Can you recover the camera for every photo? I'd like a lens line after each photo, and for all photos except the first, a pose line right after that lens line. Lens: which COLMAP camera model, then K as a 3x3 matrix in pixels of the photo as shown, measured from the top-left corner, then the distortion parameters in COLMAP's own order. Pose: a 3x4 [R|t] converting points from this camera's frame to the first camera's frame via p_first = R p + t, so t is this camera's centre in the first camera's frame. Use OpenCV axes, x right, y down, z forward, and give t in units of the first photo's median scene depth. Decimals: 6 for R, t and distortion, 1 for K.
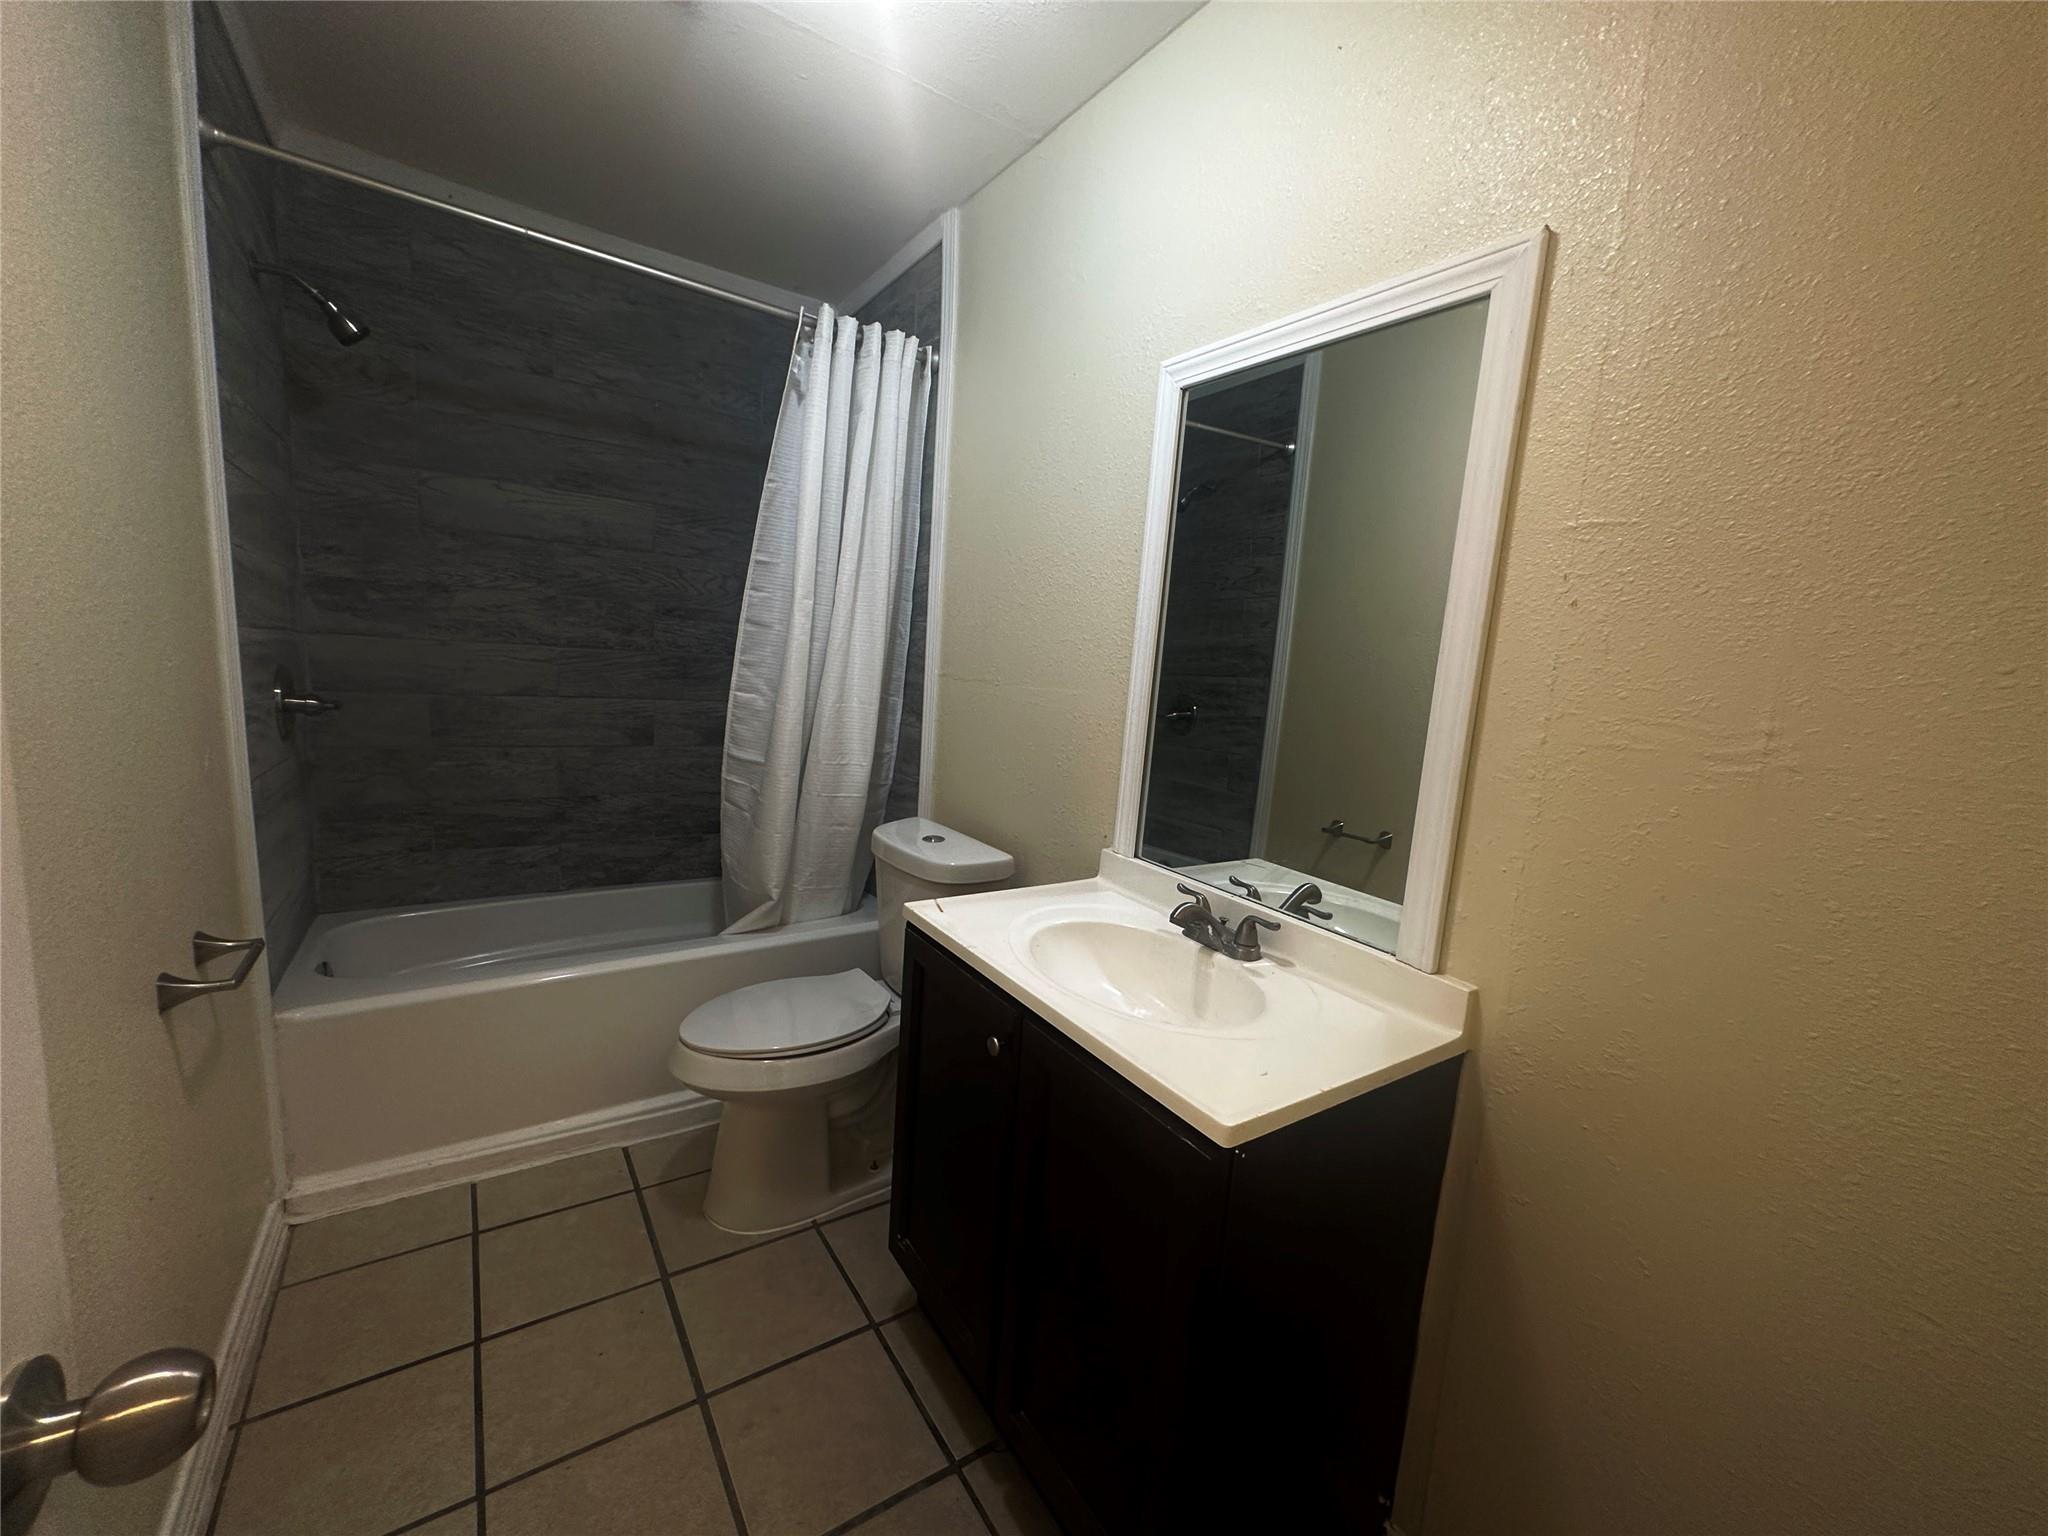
lens RADIAL K [[815.1, 0, 1024.0], [0, 815.1, 768.0], [0, 0, 1]] dist [-0.003916, 0.000523]
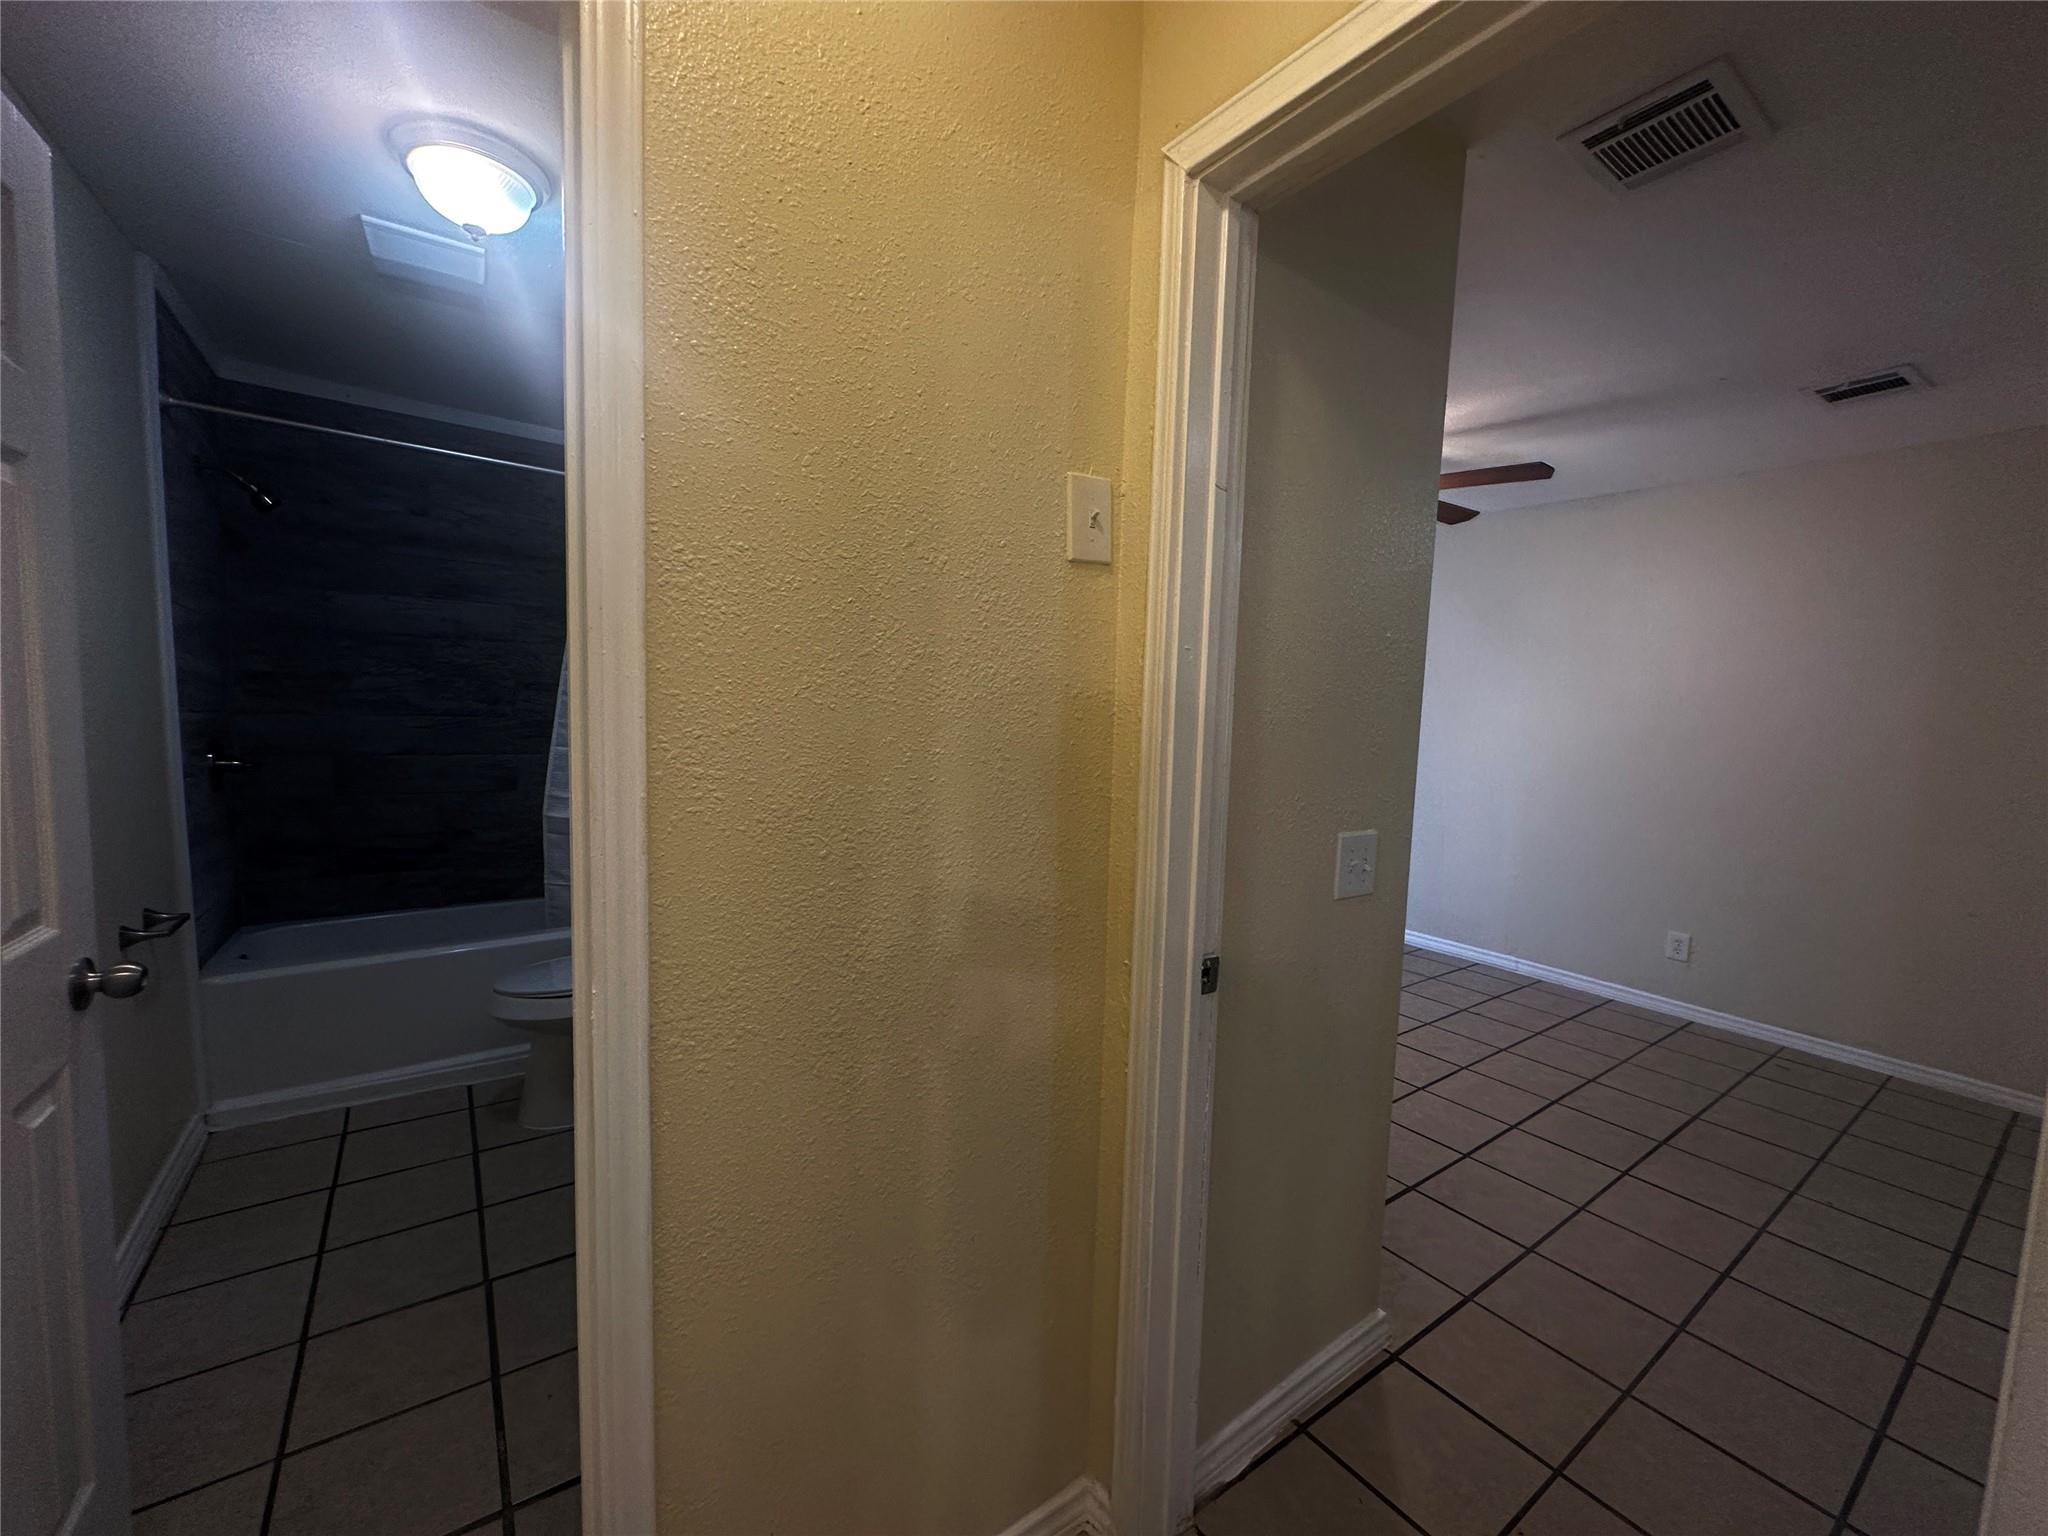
lens RADIAL K [[821.0, 0, 1020.8], [0, 821.0, 769.8], [0, 0, 1]] dist [-0.001744, 0.000497]
pose [[0.999042, -0.038612, 0.020597, 0.491279], [0.039771, 0.997452, -0.059233, 0.075251], [-0.018258, 0.059995, 0.998032, -0.476506]]
